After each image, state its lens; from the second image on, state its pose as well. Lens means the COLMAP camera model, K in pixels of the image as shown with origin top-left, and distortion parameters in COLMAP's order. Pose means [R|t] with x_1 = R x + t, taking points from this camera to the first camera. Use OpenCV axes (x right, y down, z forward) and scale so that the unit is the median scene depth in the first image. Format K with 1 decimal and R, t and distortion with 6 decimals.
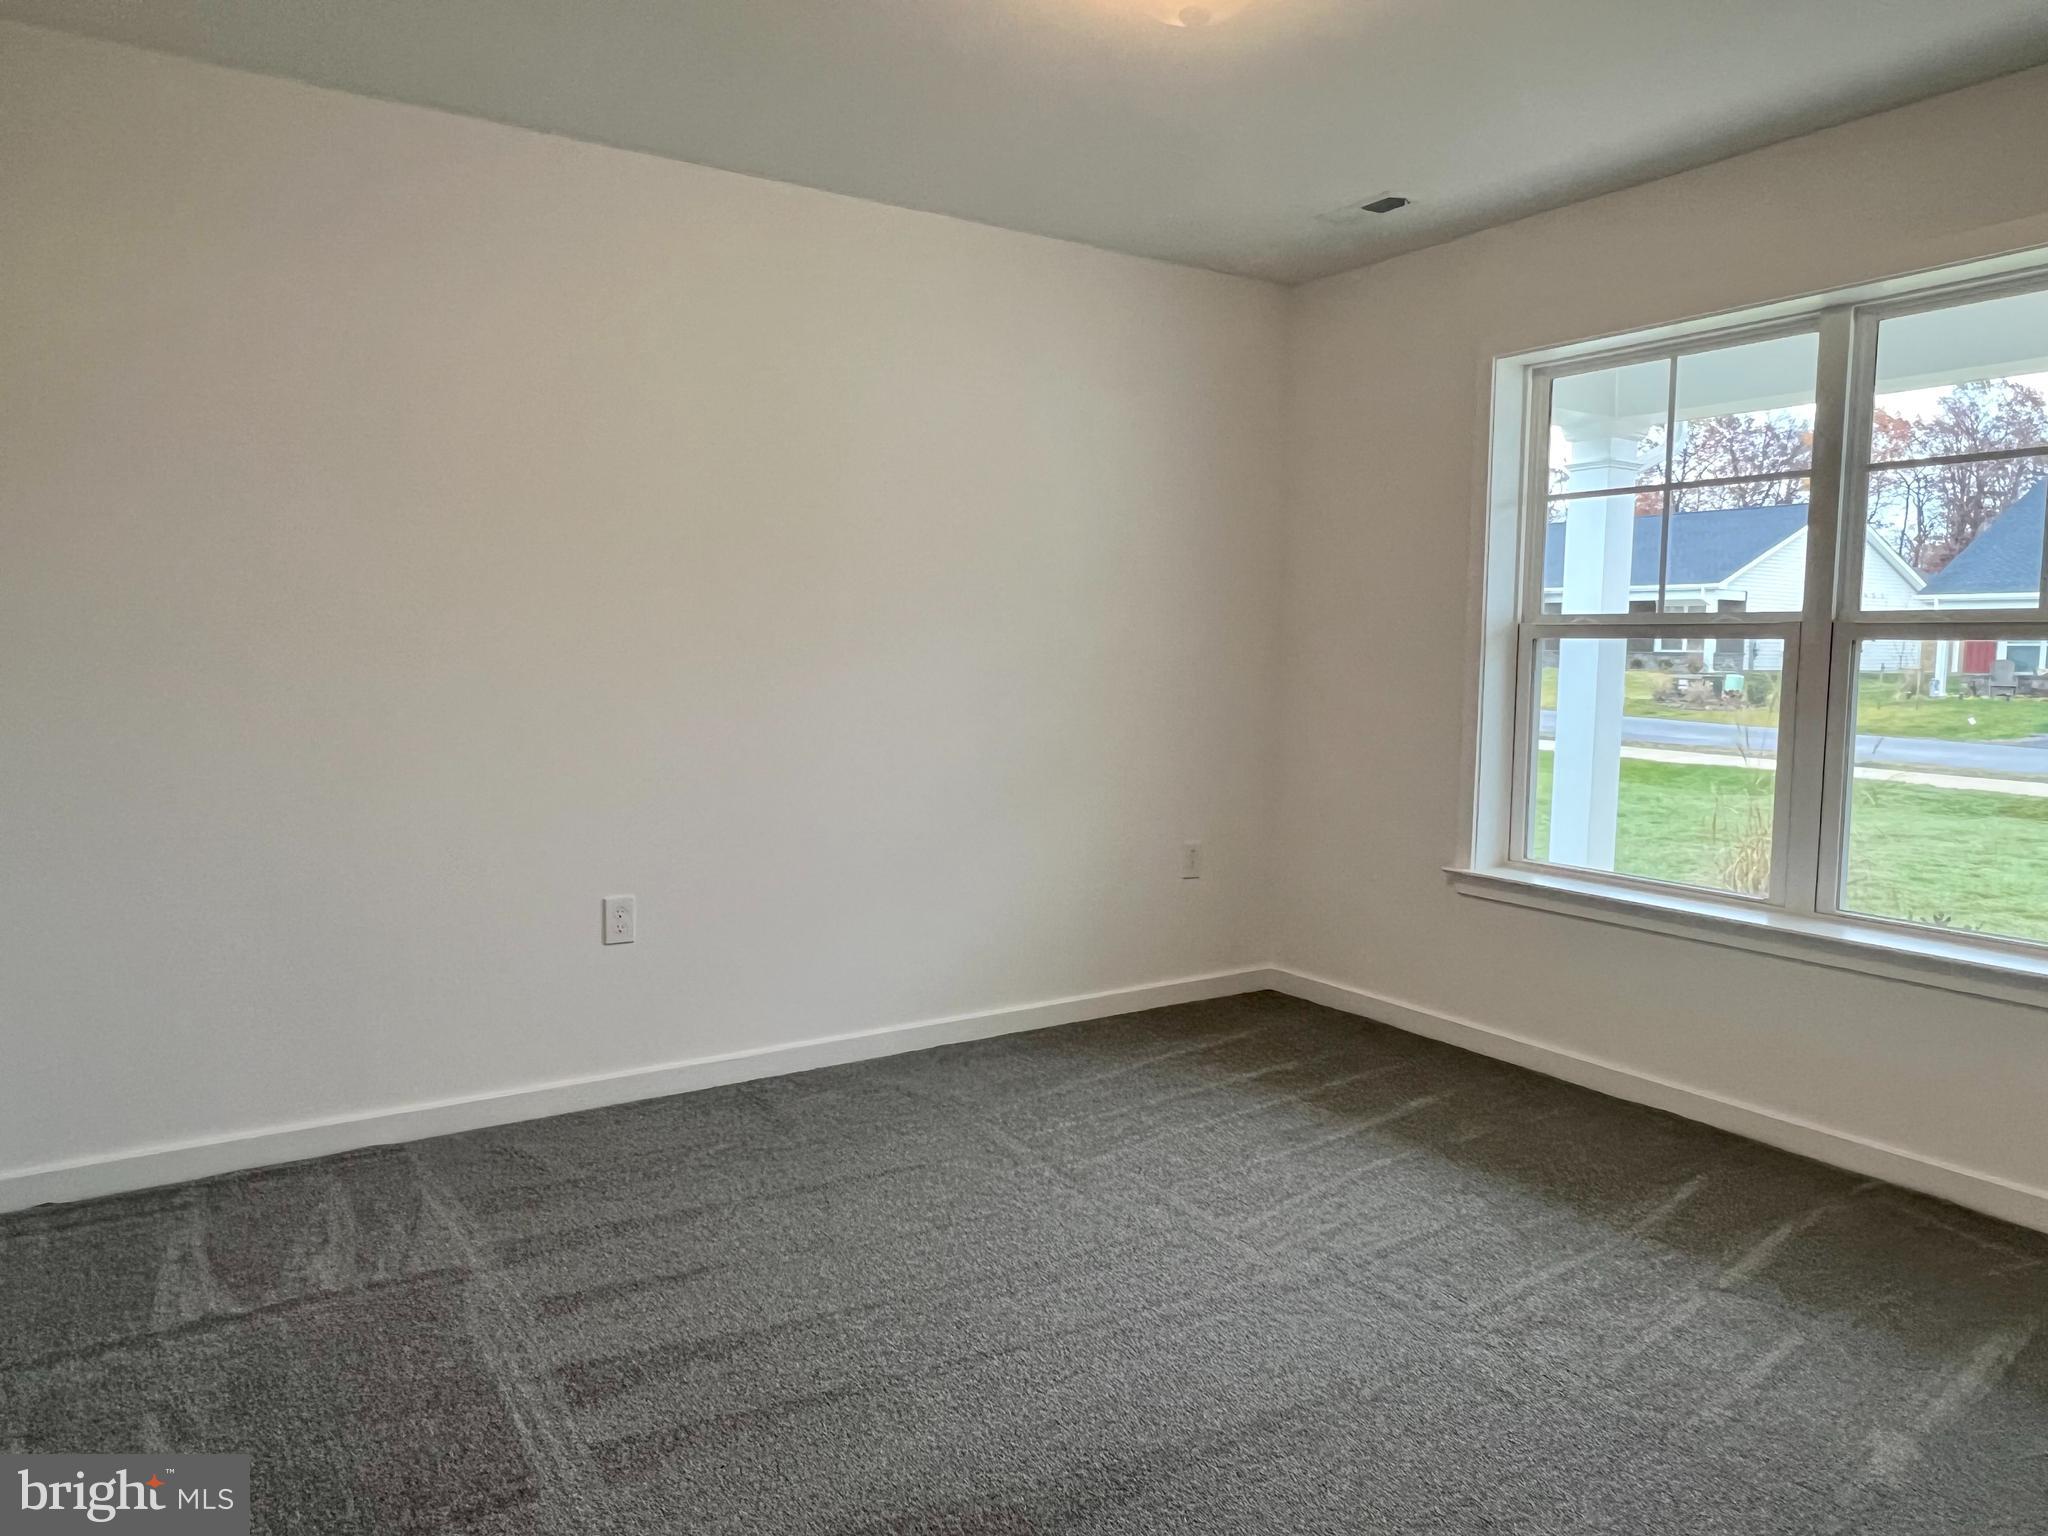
lens RADIAL K [[1328.6, 0, 1011.7], [0, 1328.6, 767.9], [0, 0, 1]] dist [-0.000286, -0.003561]
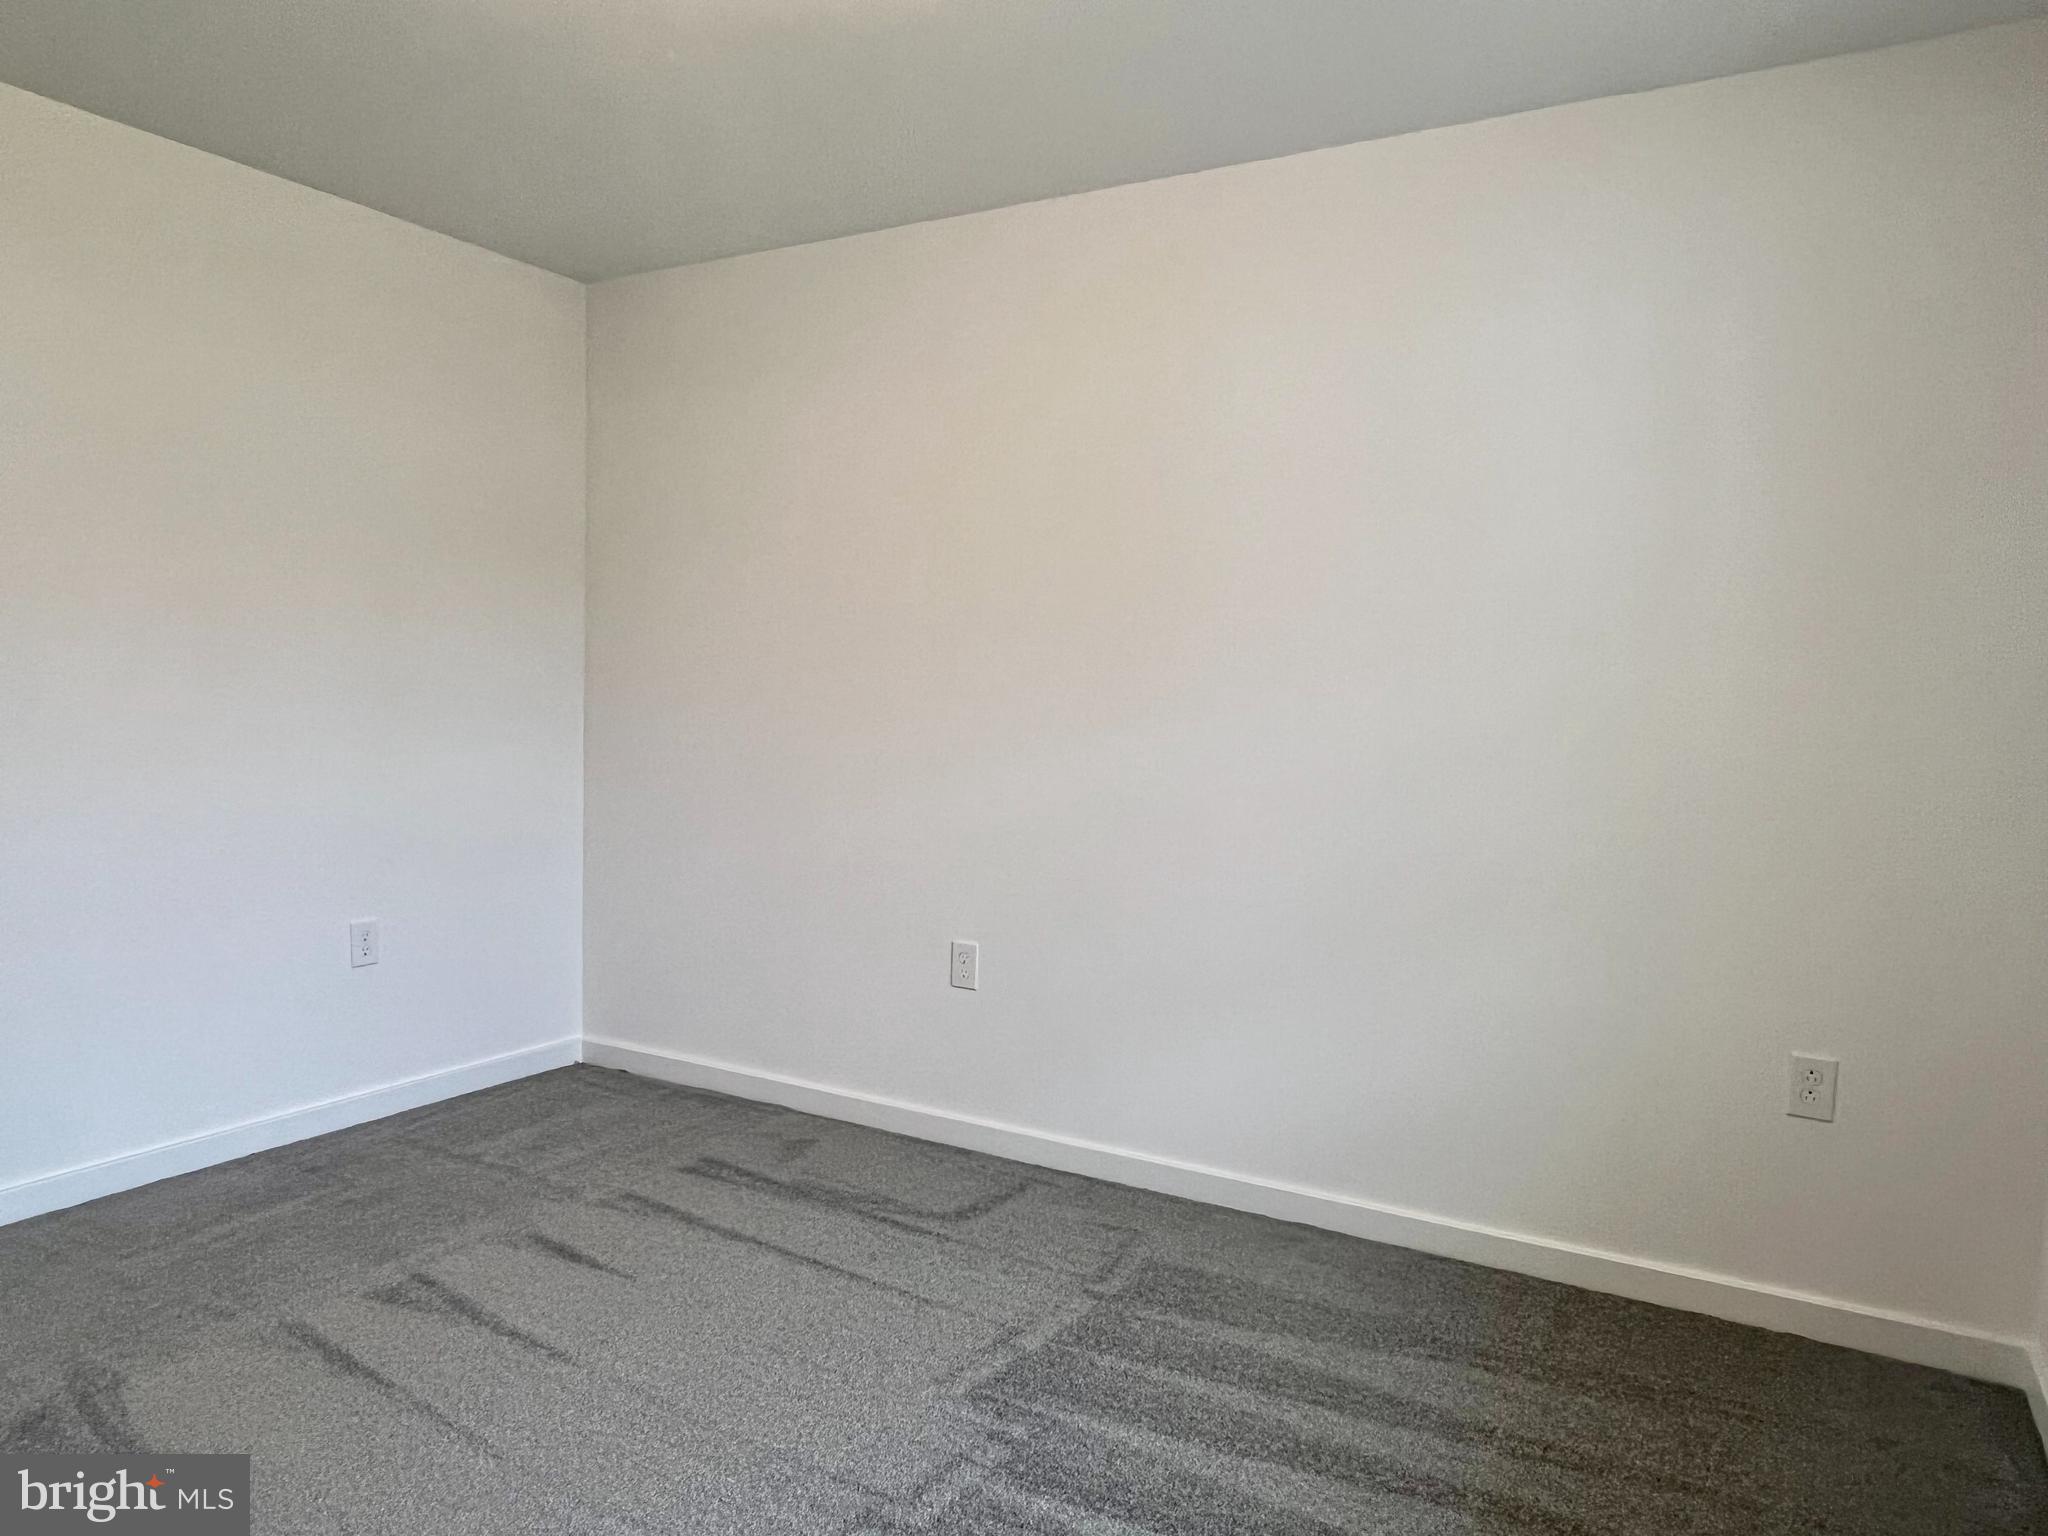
lens RADIAL K [[1328.6, 0, 1015.6], [0, 1328.6, 765.7], [0, 0, 1]] dist [-0.000286, -0.003561]
pose [[0.483407, 0.061133, -0.873259, 0.767493], [-0.106915, 0.994214, 0.010416, -0.067502], [0.868842, 0.088330, 0.487145, 0.663237]]
